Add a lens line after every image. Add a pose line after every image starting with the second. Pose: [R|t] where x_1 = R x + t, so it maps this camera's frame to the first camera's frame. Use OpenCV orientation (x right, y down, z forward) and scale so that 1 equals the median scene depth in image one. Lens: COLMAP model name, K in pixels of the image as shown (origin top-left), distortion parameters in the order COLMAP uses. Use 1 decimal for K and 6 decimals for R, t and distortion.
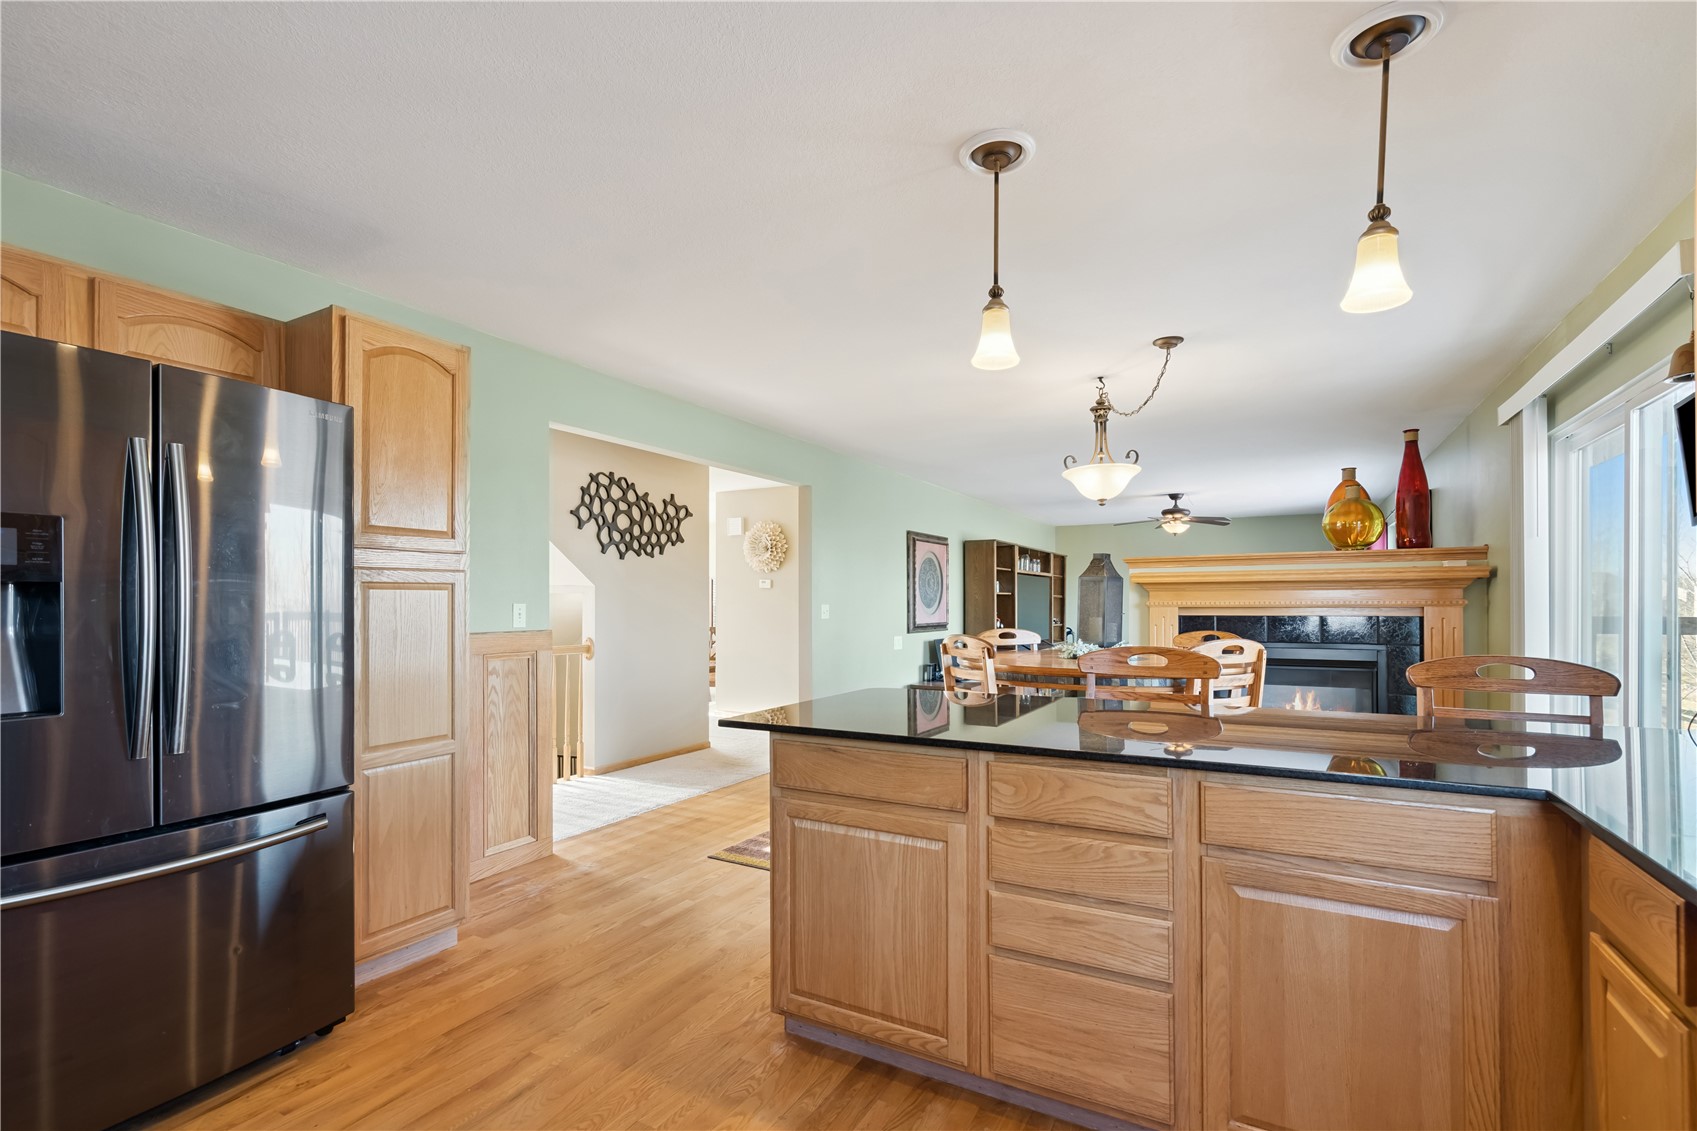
lens RADIAL K [[778.4, 0, 847.6], [0, 778.4, 601.6], [0, 0, 1]] dist [-0.002185, -0.000126]
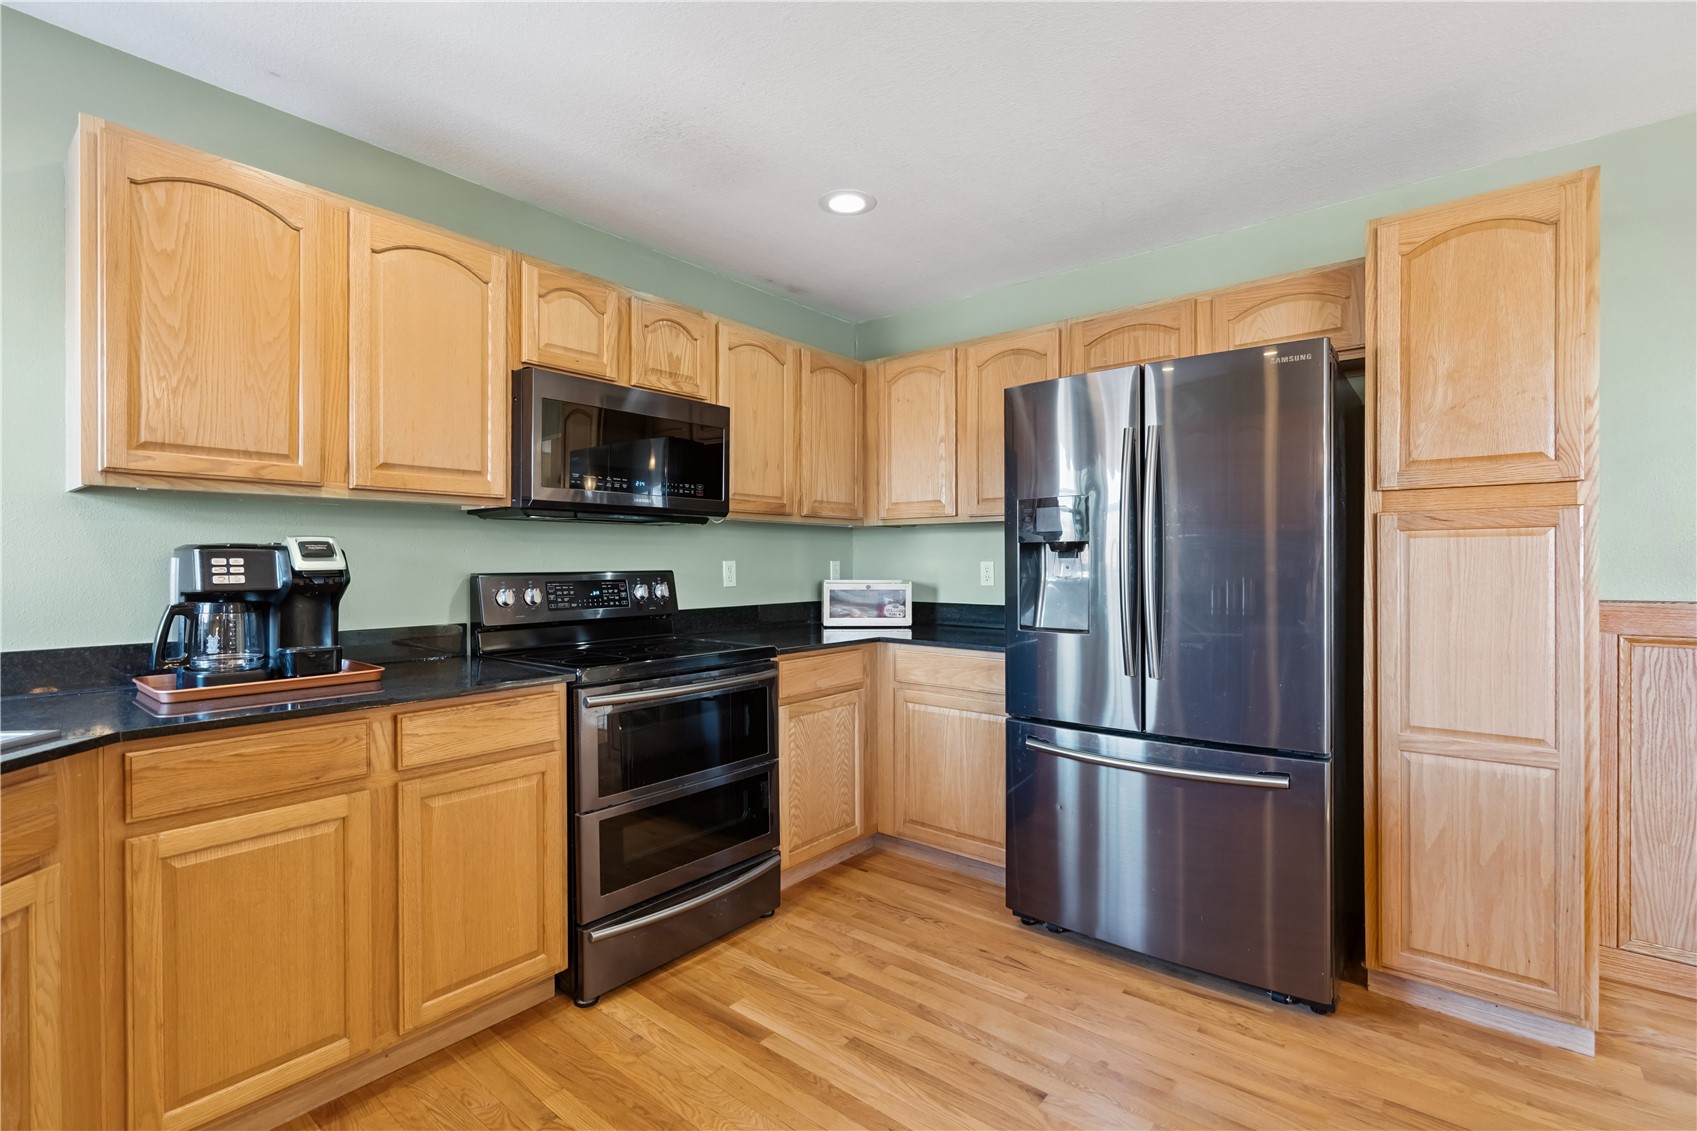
lens RADIAL K [[771.7, 0, 851.4], [0, 771.7, 570.4], [0, 0, 1]] dist [-0.001613, -0.000124]
pose [[-0.178912, 0.011127, -0.983802, 0.314158], [0.002544, 0.999938, 0.010847, 0.008482], [0.983862, -0.000562, -0.178929, 0.561133]]
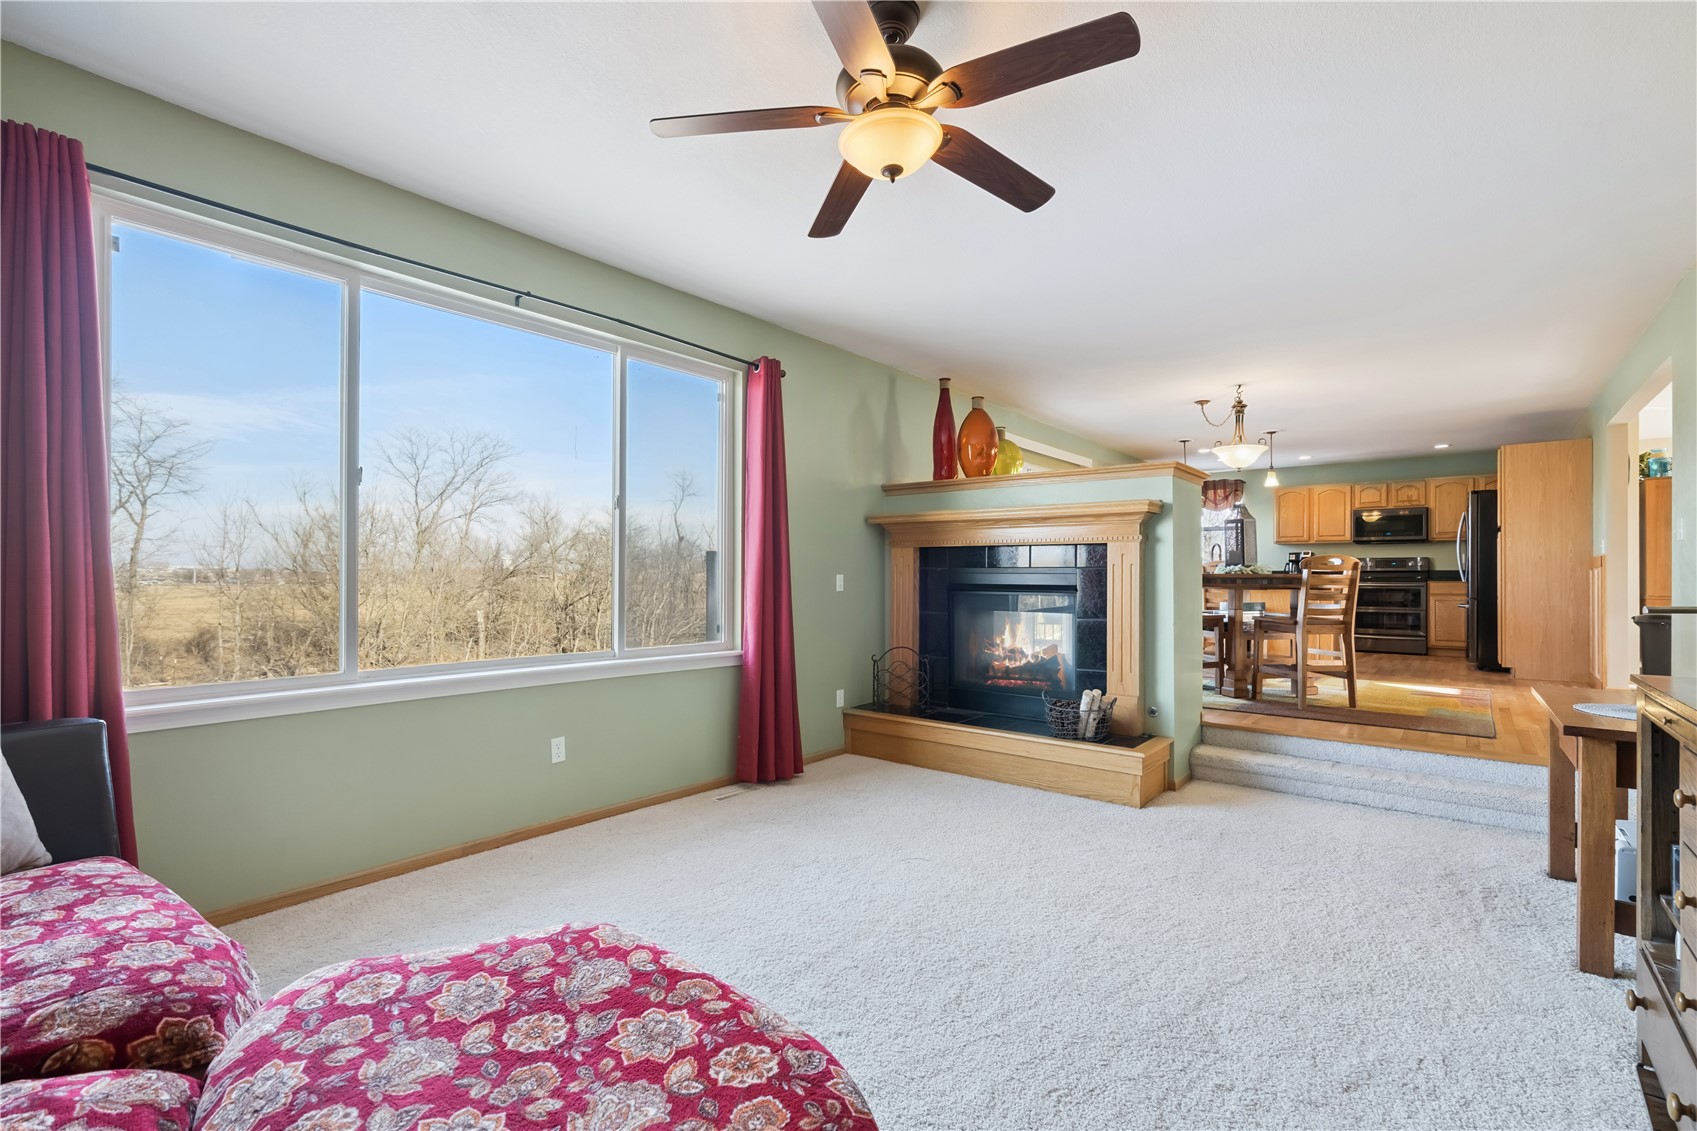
lens RADIAL K [[762.6, 0, 848.7], [0, 762.6, 573.9], [0, 0, 1]] dist [-0.009165, 0.006831]
pose [[-0.984330, -0.001936, 0.176326, 1.393503], [-0.002547, 0.999992, -0.003240, 0.129593], [-0.176319, -0.003638, -0.984326, 4.480126]]
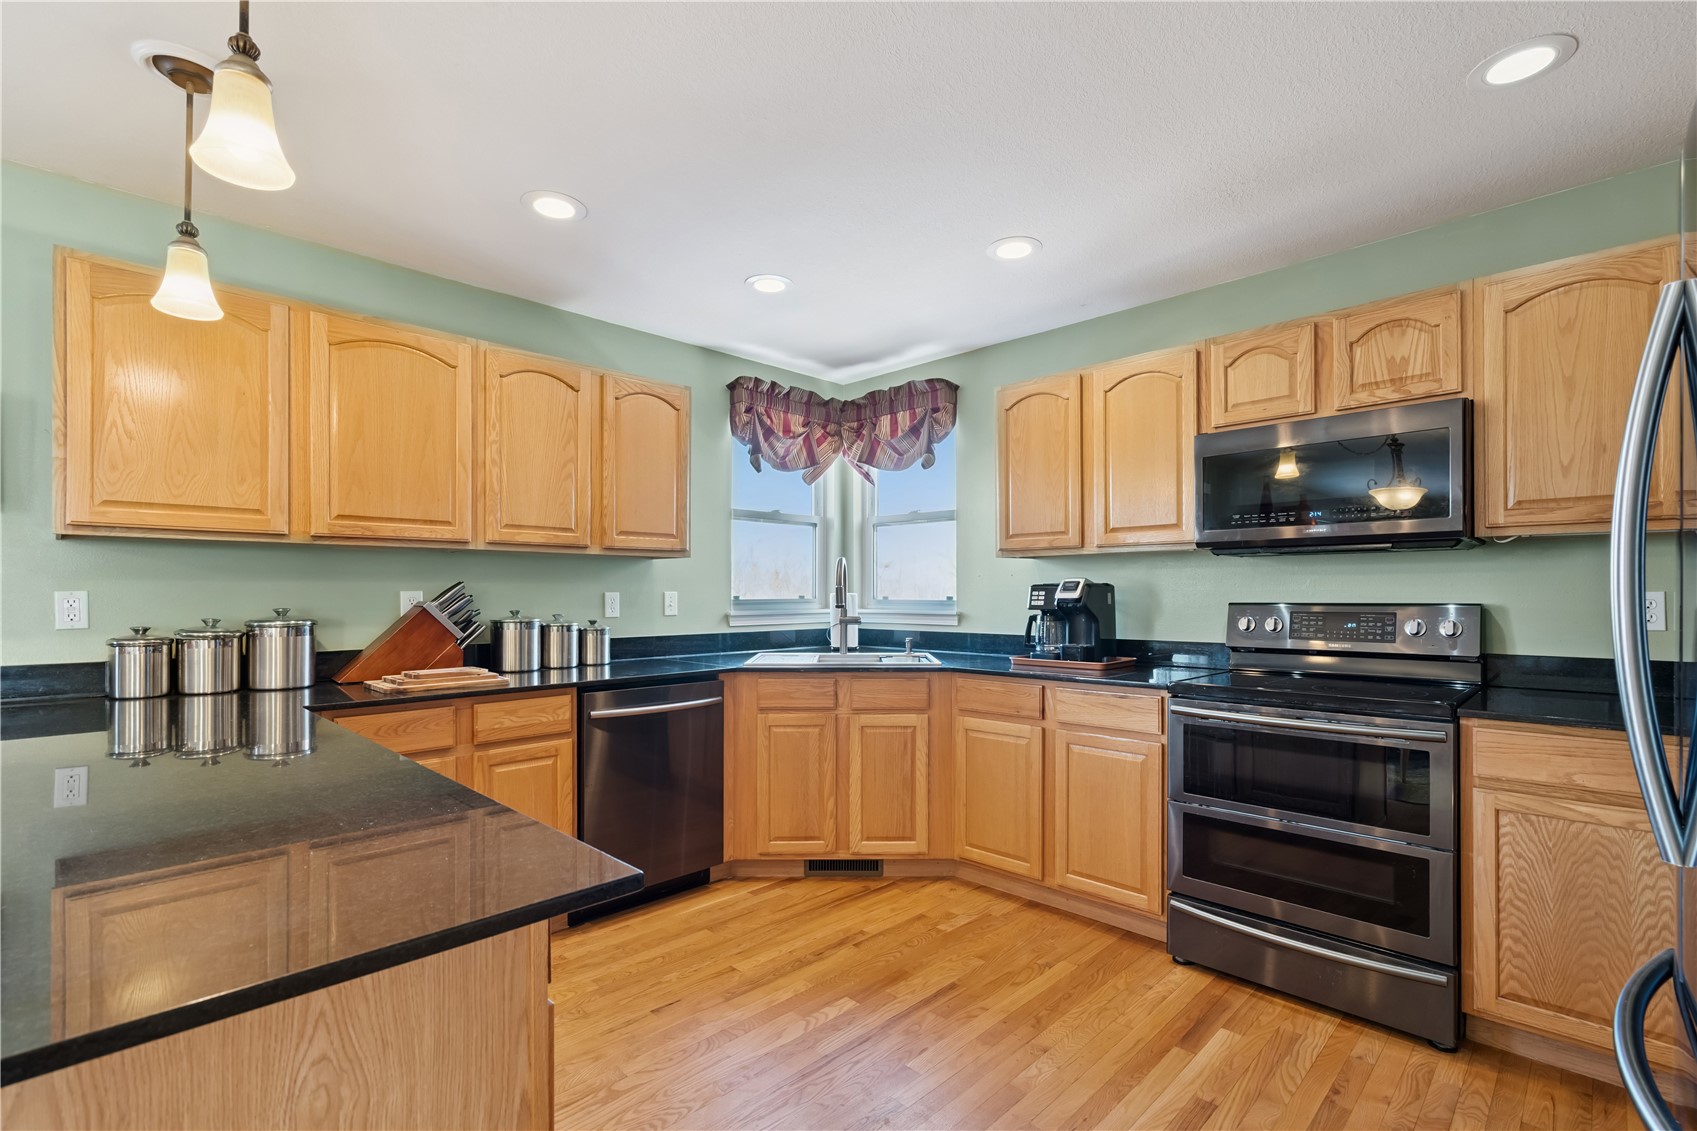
lens RADIAL K [[771.0, 0, 850.5], [0, 771.0, 589.8], [0, 0, 1]] dist [-0.003603, -0.000560]
pose [[-0.963361, 0.003020, 0.268192, -0.349638], [0.001568, 0.999983, -0.005628, 0.007652], [-0.268204, -0.005001, -0.963349, 1.253807]]
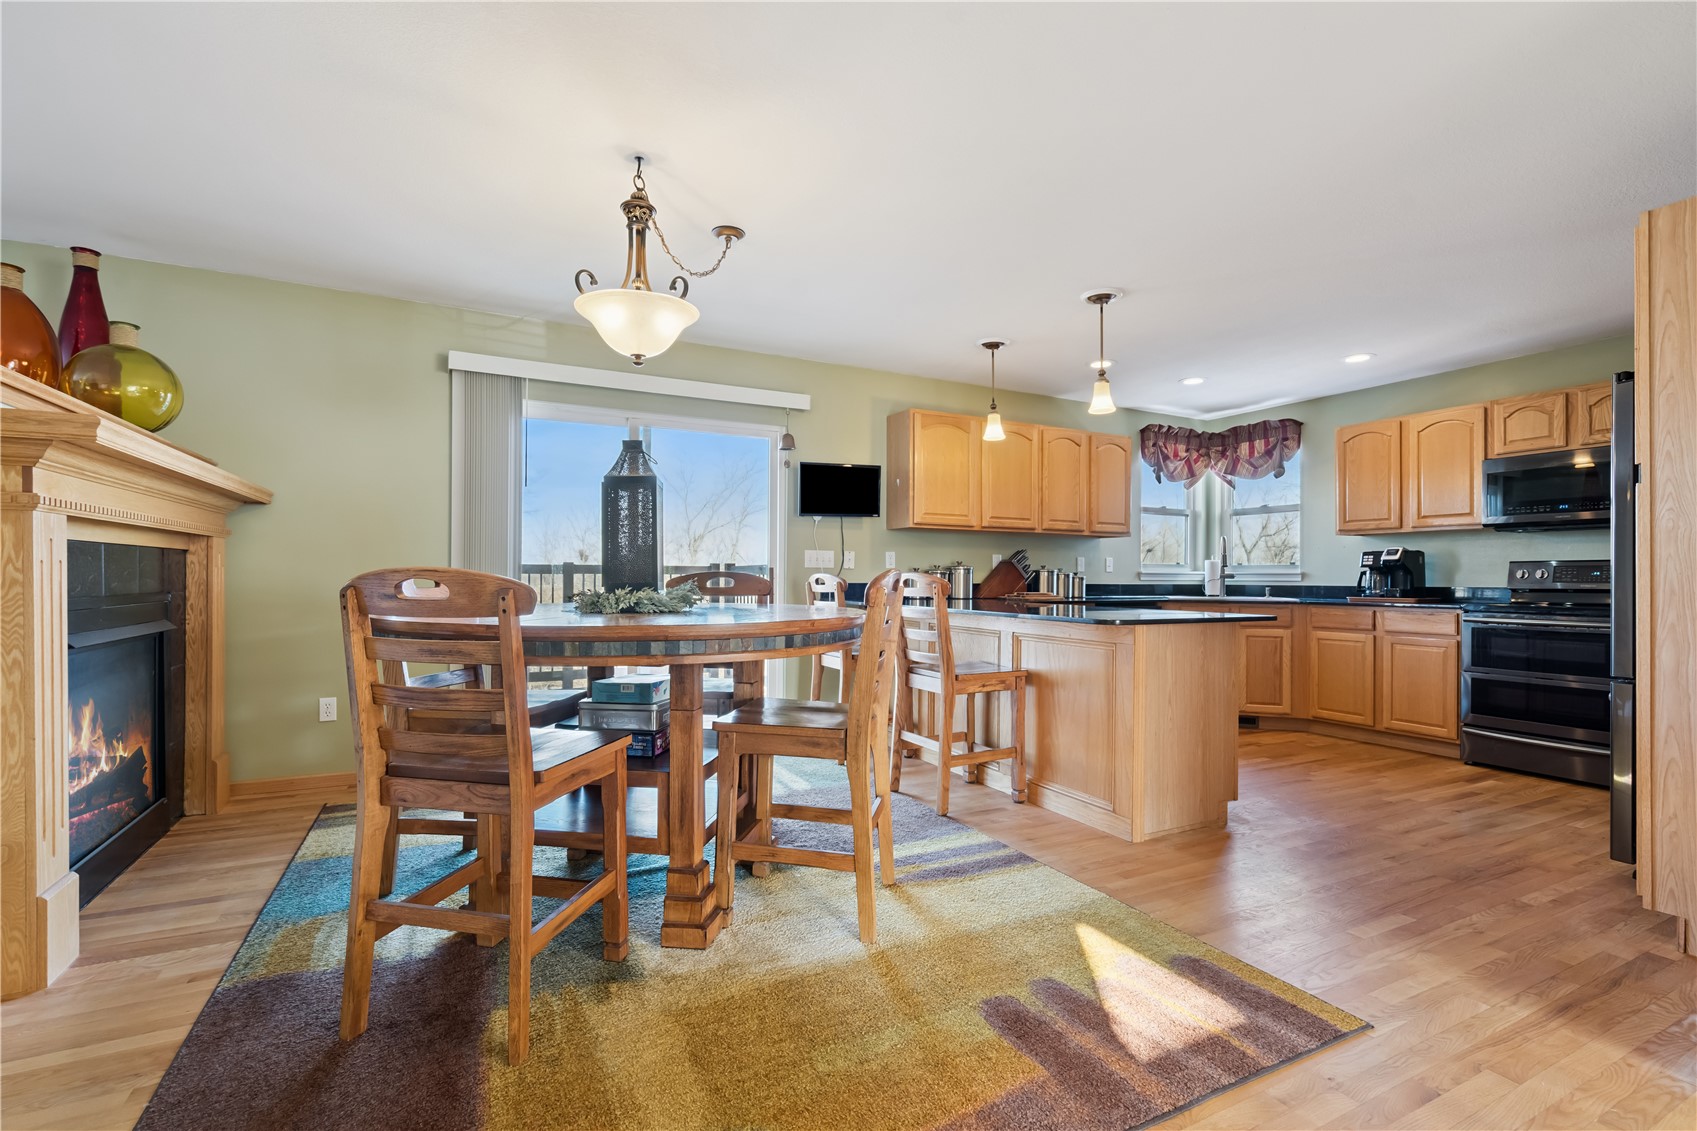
lens RADIAL K [[753.8, 0, 856.9], [0, 753.8, 569.6], [0, 0, 1]] dist [-0.001459, 0.000227]
pose [[-0.836238, 0.000146, 0.548367, -0.262036], [-0.007794, 0.999896, -0.012152, 0.080433], [-0.548311, -0.014436, -0.836150, 2.440128]]
